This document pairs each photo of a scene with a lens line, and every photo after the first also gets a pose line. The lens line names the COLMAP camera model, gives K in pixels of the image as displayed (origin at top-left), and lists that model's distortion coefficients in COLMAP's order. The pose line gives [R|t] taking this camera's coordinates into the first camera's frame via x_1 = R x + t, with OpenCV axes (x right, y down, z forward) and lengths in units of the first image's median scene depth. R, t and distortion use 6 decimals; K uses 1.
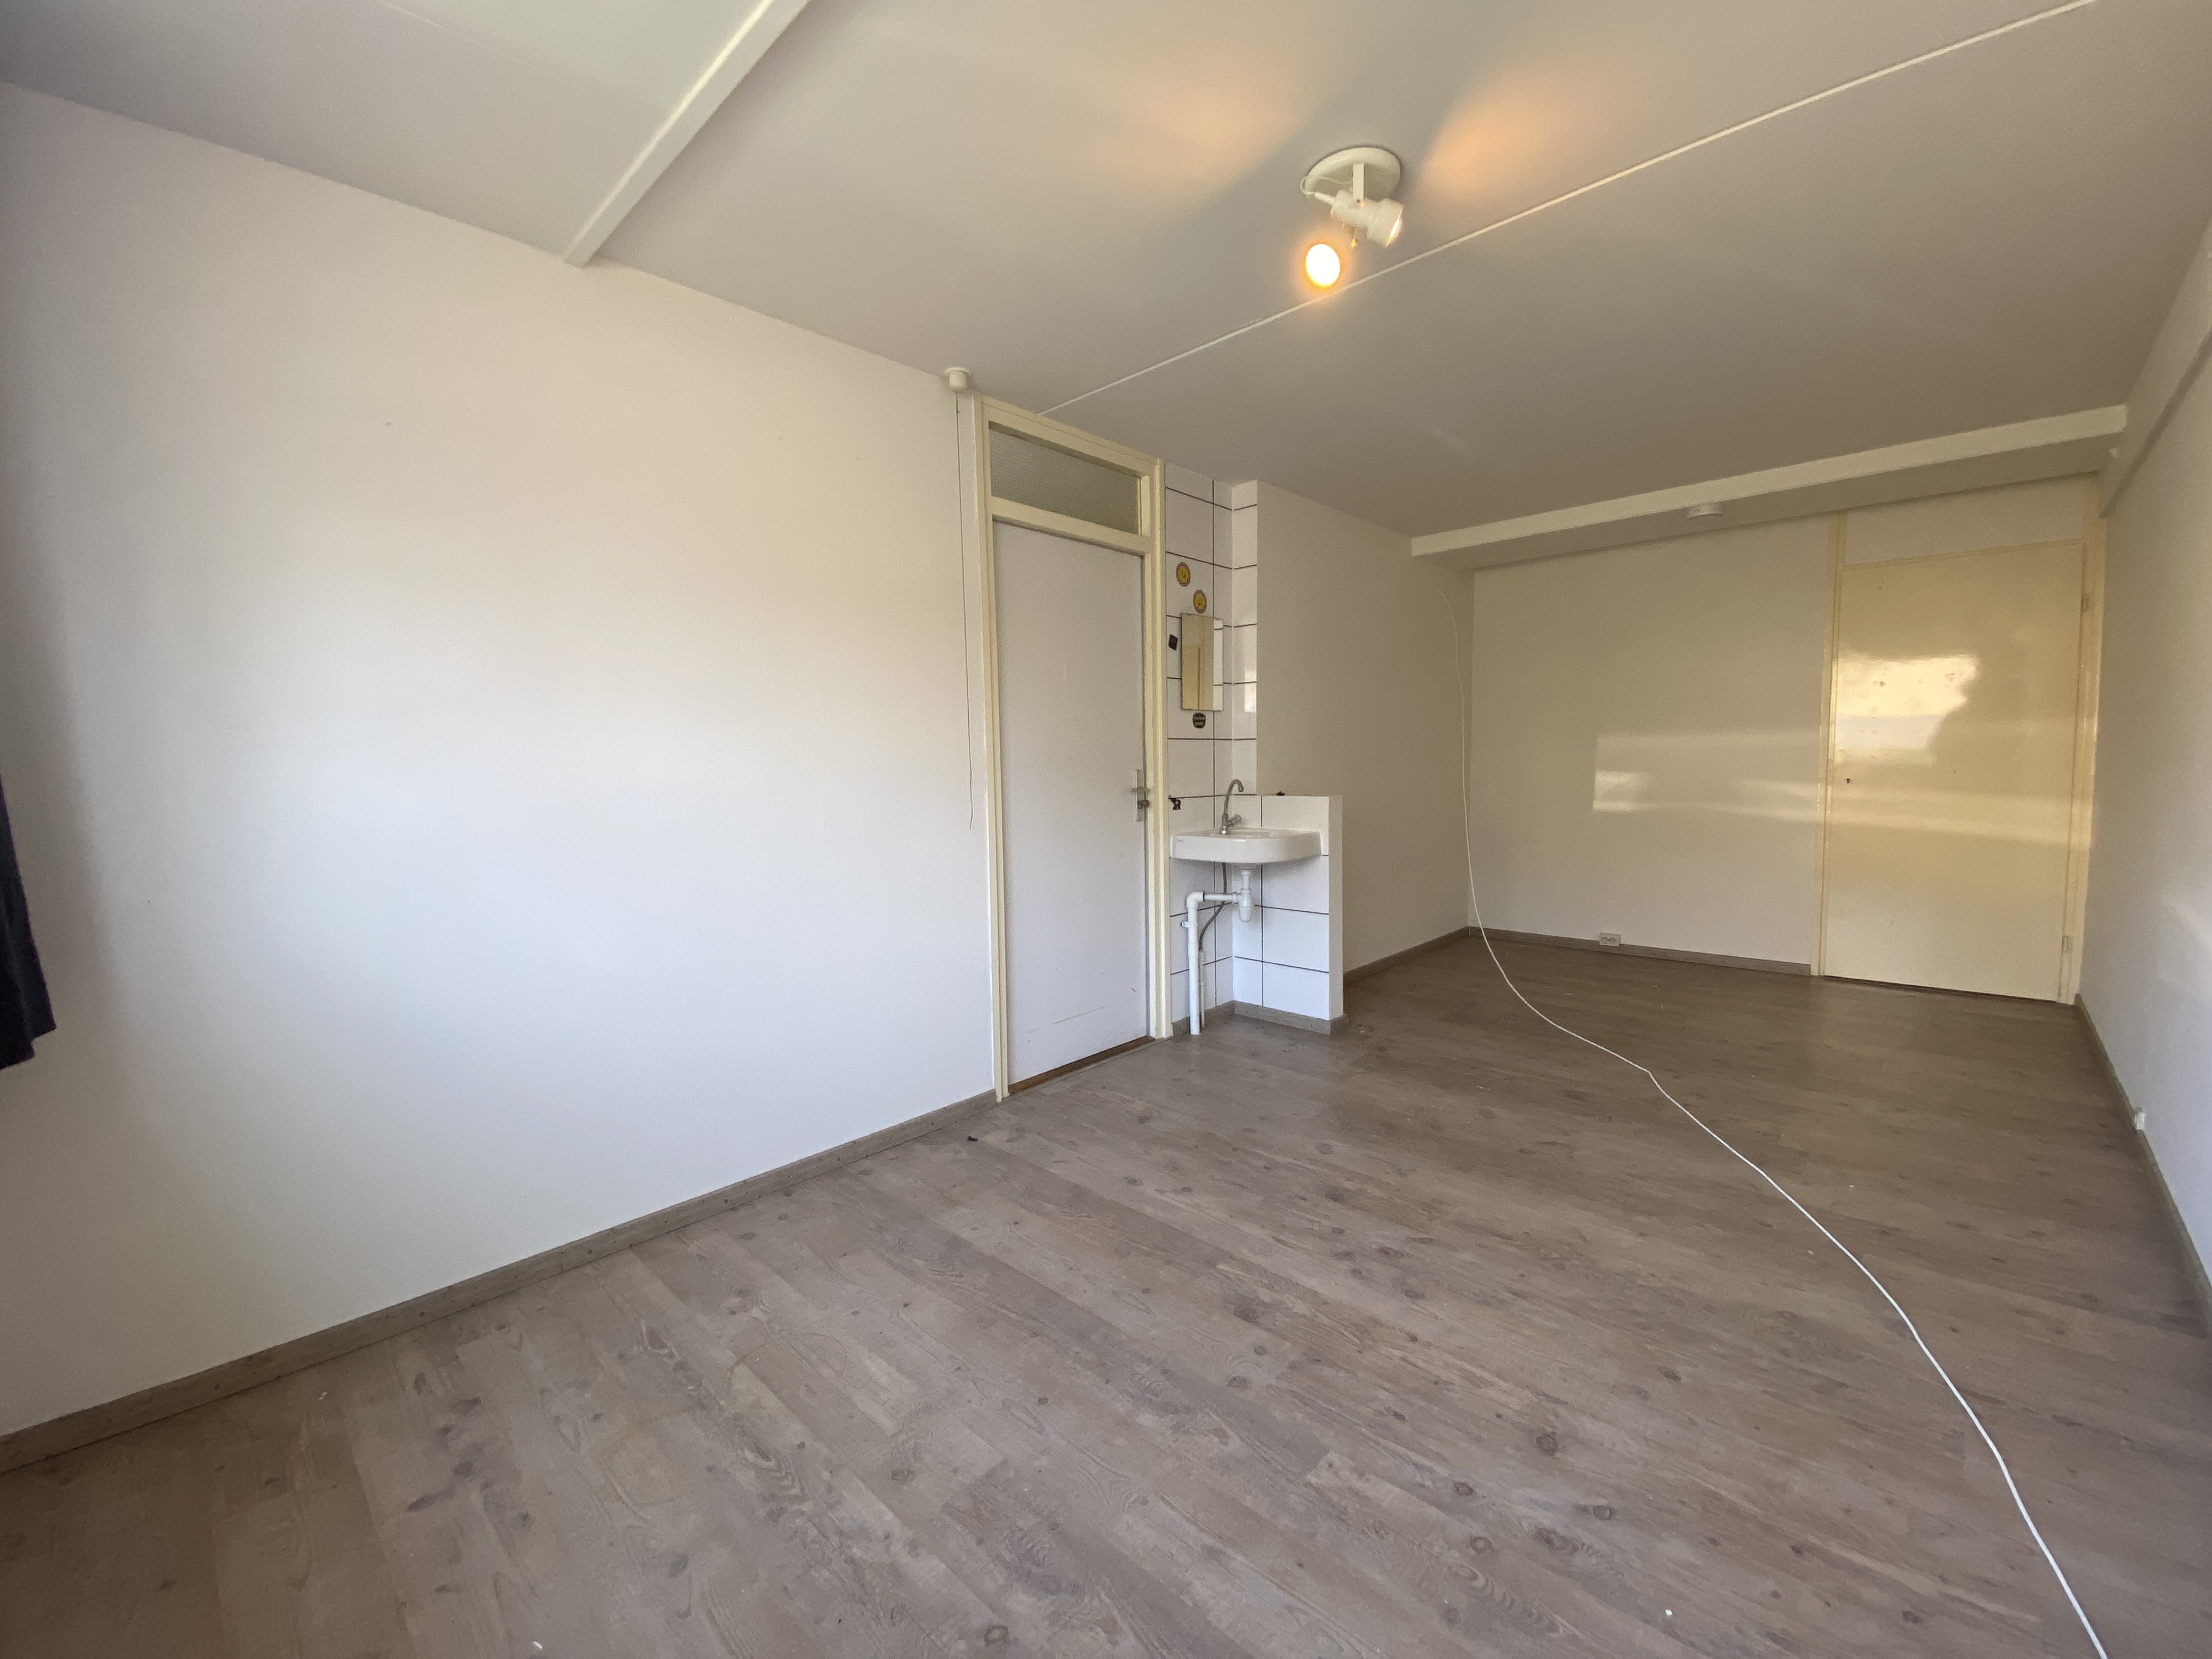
lens RADIAL K [[891.9, 0, 1114.5], [0, 891.9, 814.9], [0, 0, 1]] dist [0.047330, -0.025364]
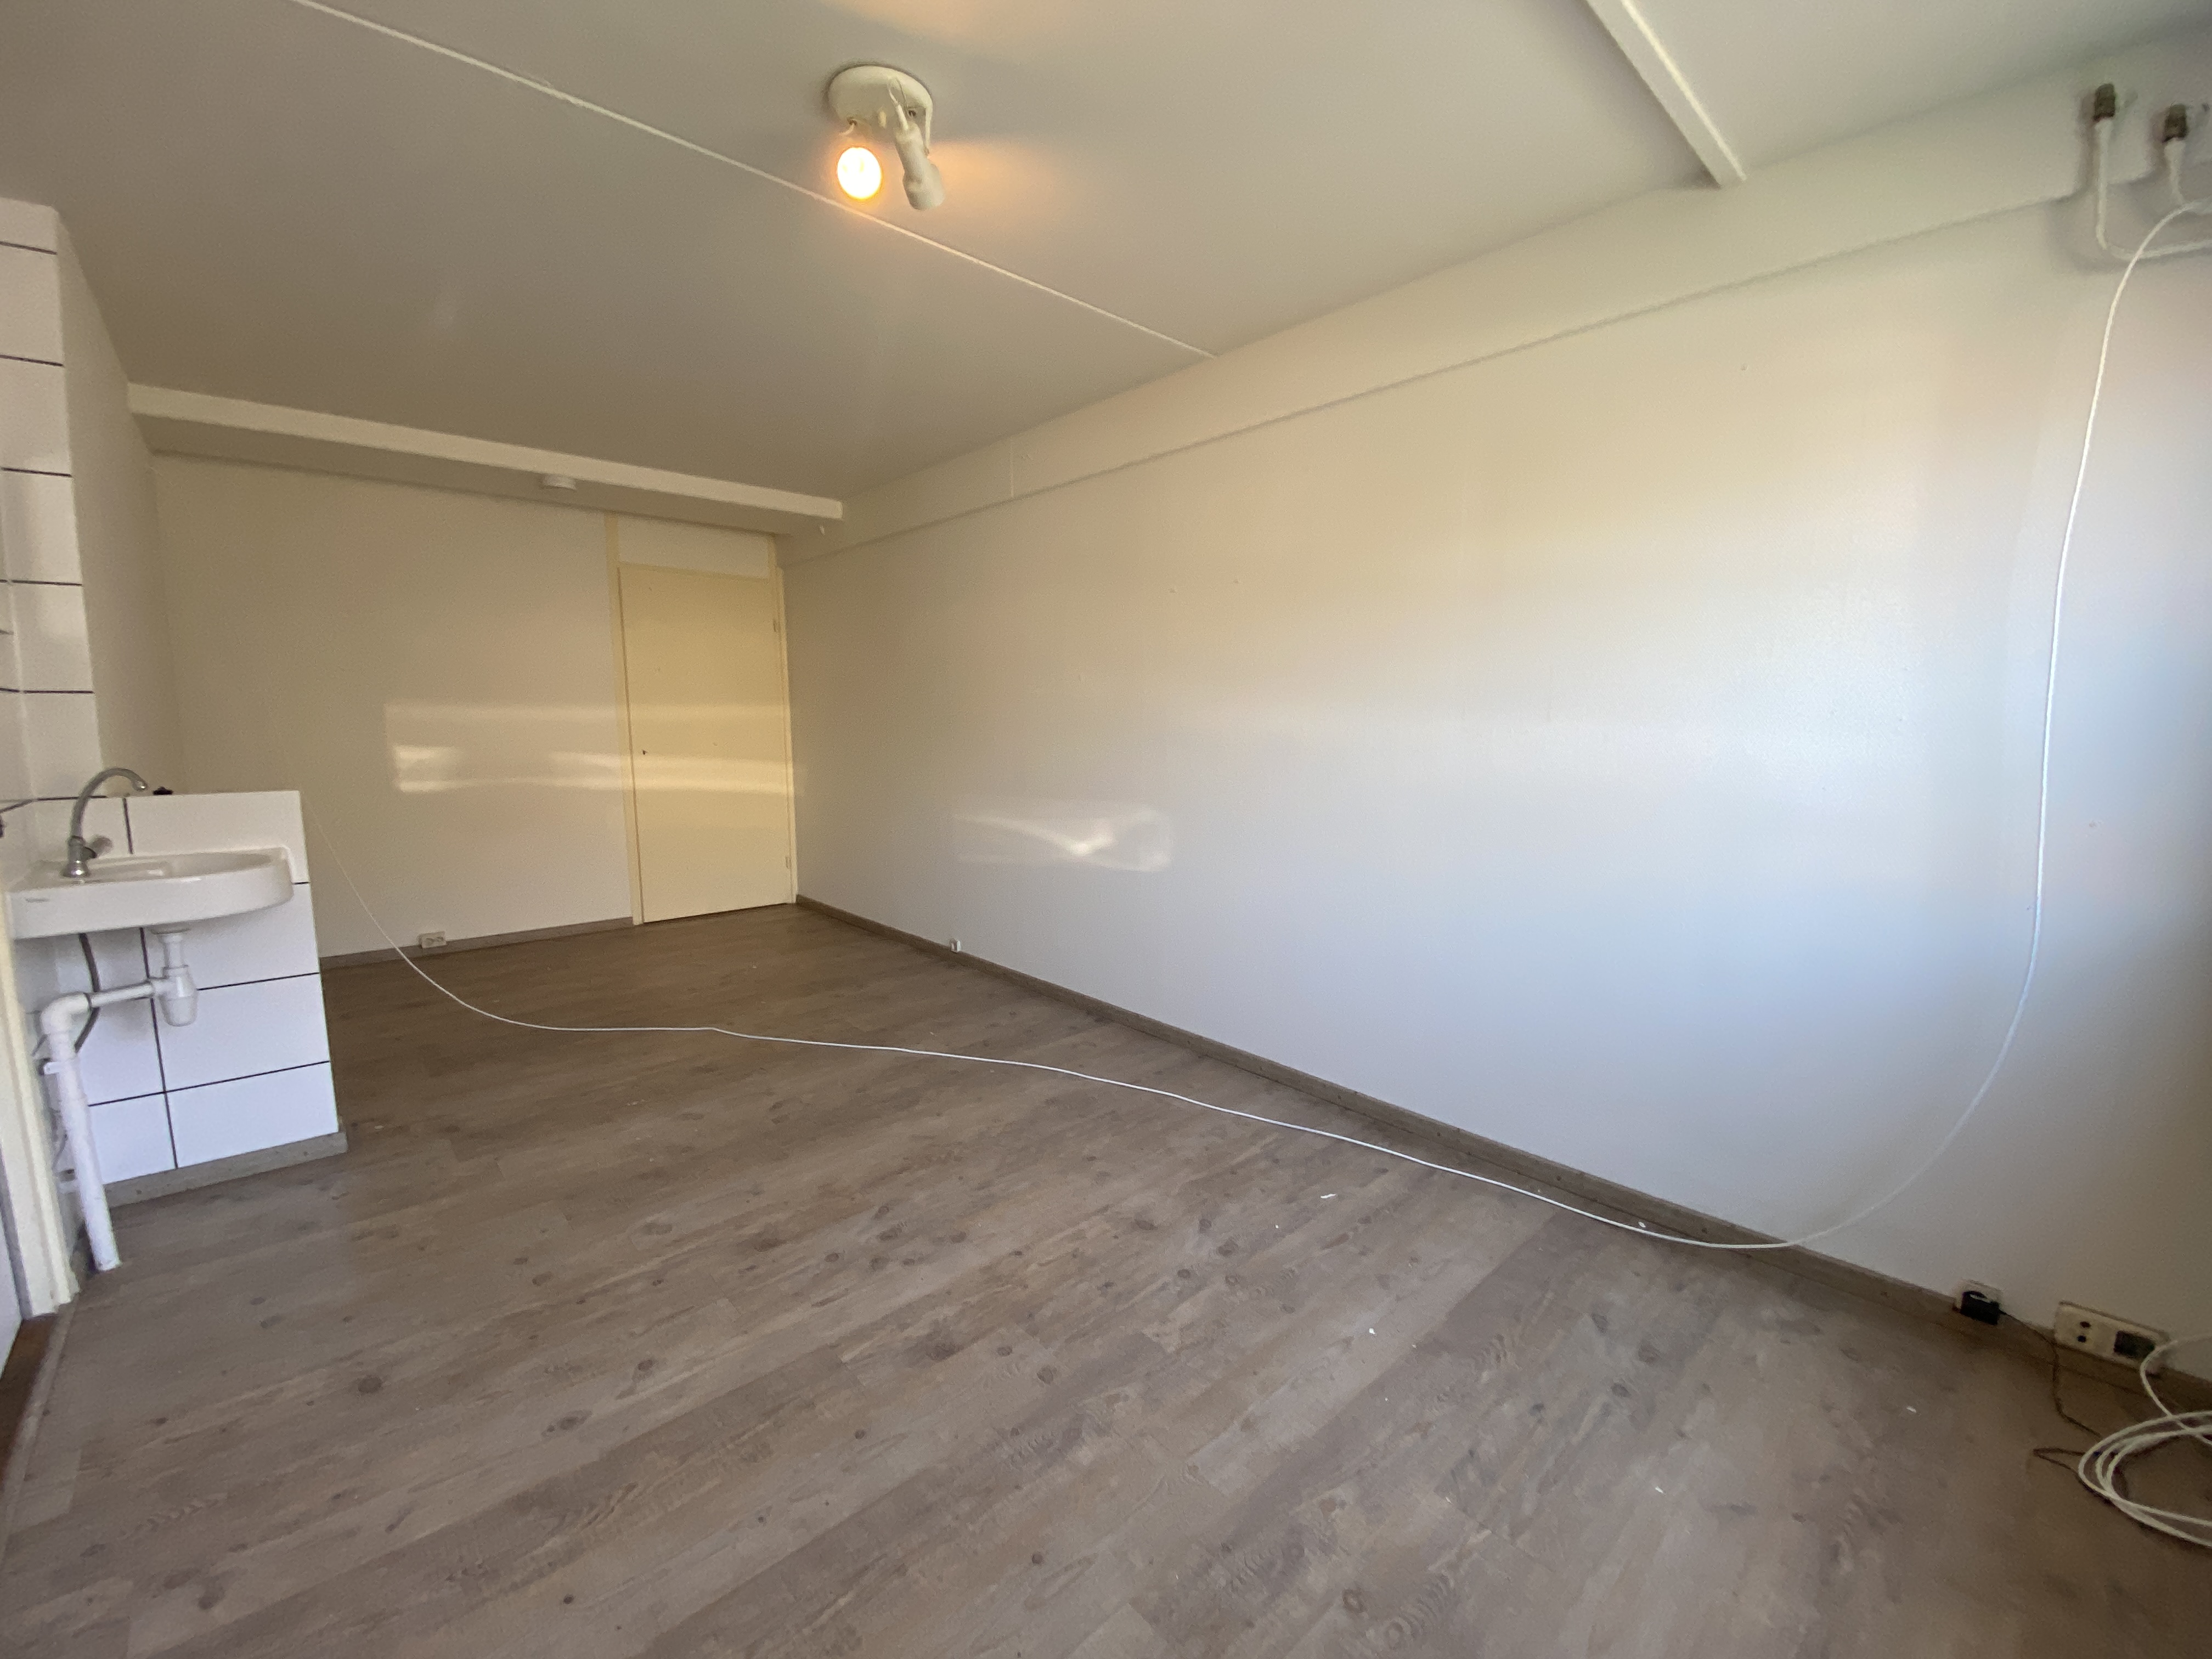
lens RADIAL K [[891.9, 0, 1114.5], [0, 891.9, 814.9], [0, 0, 1]] dist [0.047330, -0.025364]
pose [[0.085617, -0.087390, 0.992488, -0.551420], [0.054941, 0.995044, 0.082875, -0.038822], [-0.994812, 0.047433, 0.089994, 0.573689]]
